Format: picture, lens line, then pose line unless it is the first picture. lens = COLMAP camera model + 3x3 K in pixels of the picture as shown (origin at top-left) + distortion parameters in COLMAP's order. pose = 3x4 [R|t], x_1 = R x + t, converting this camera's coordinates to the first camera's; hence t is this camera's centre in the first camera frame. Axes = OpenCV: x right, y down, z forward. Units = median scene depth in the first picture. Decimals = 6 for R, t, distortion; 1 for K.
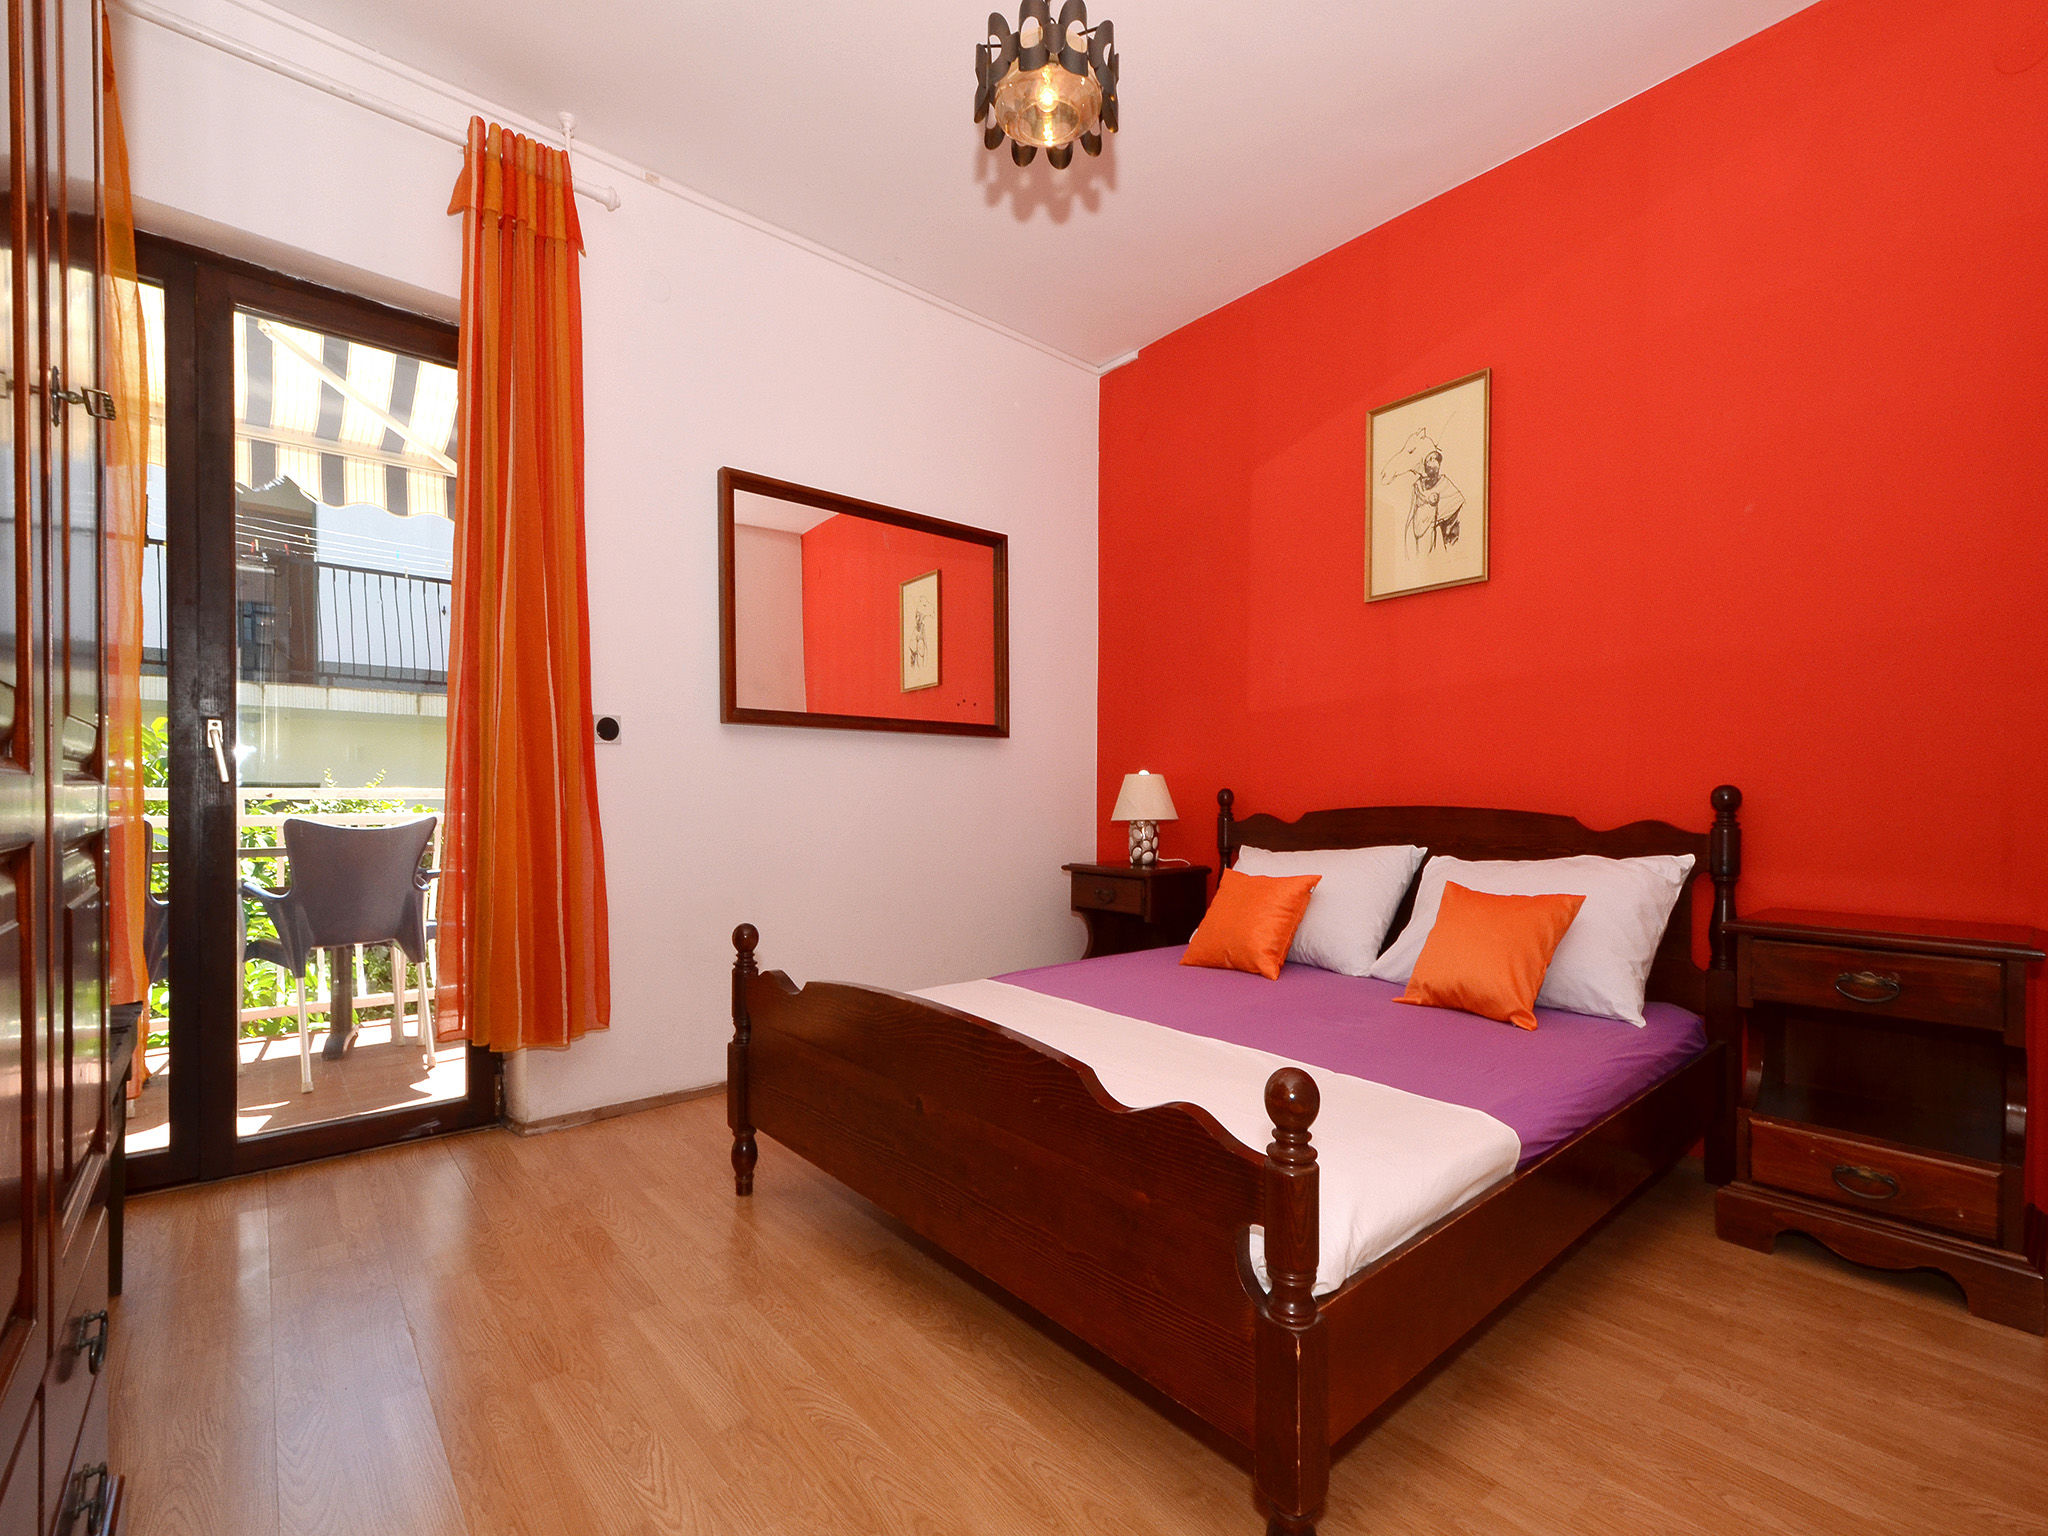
lens RADIAL K [[907.1, 0, 1016.4], [0, 907.1, 795.9], [0, 0, 1]] dist [0.013414, 0.000109]
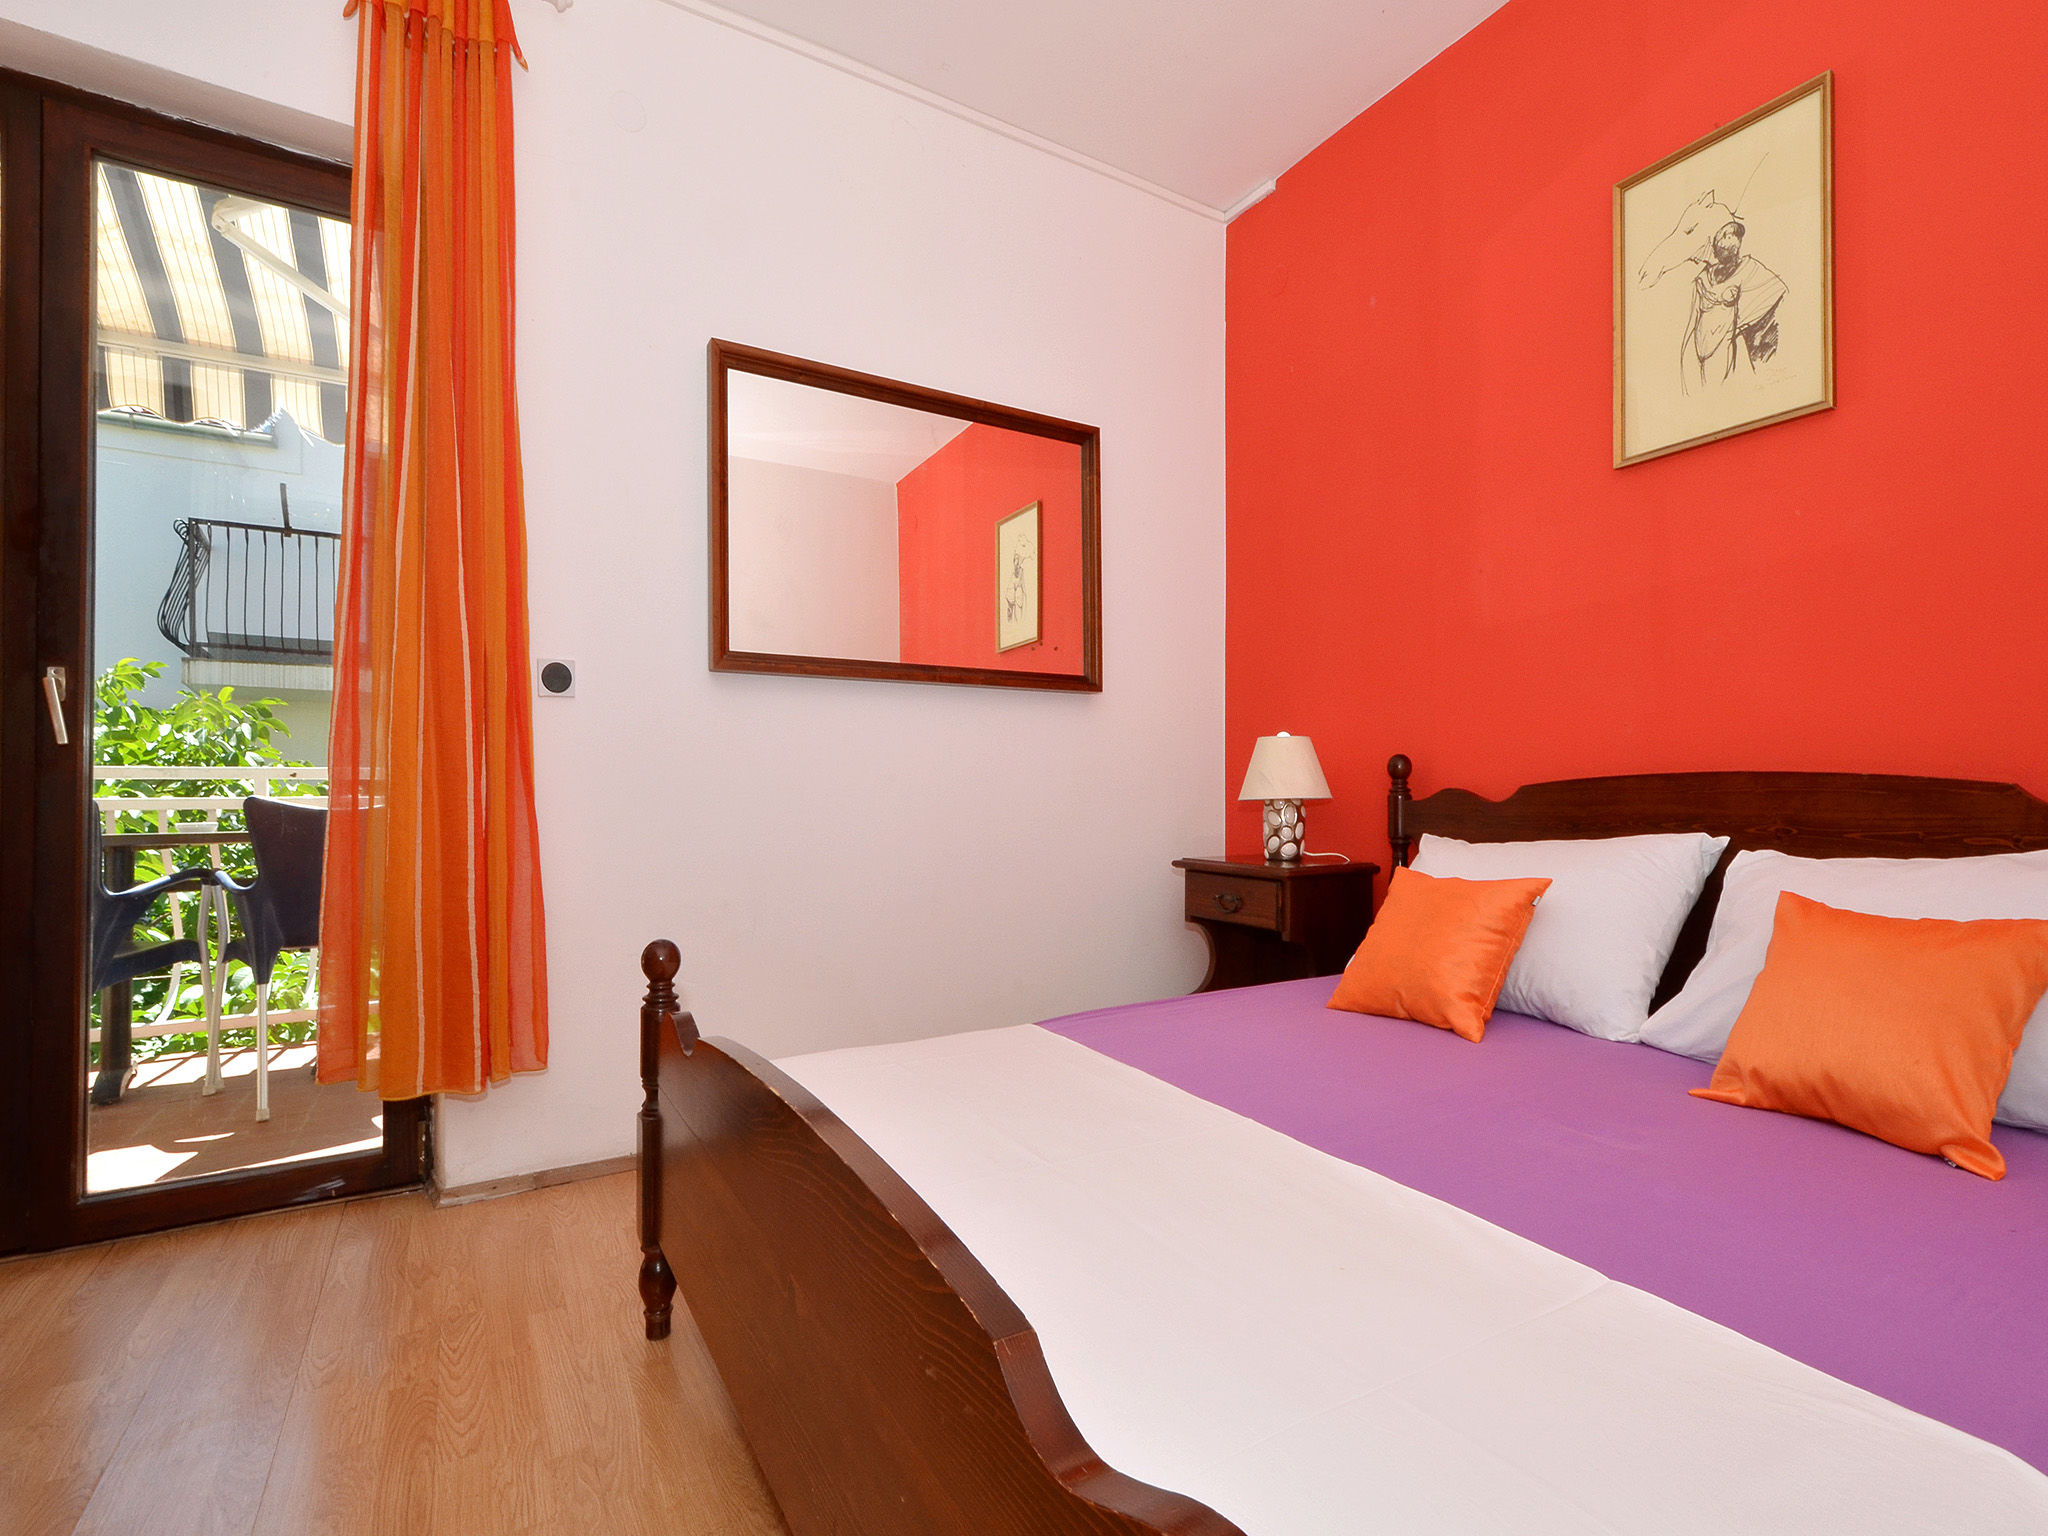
lens RADIAL K [[949.7, 0, 1033.2], [0, 949.7, 776.8], [0, 0, 1]] dist [0.002505, 0.000283]
pose [[0.988382, -0.004662, -0.151917, 0.071260], [0.002875, 0.999924, -0.011979, 0.021001], [0.151961, 0.011403, 0.988321, 0.263851]]
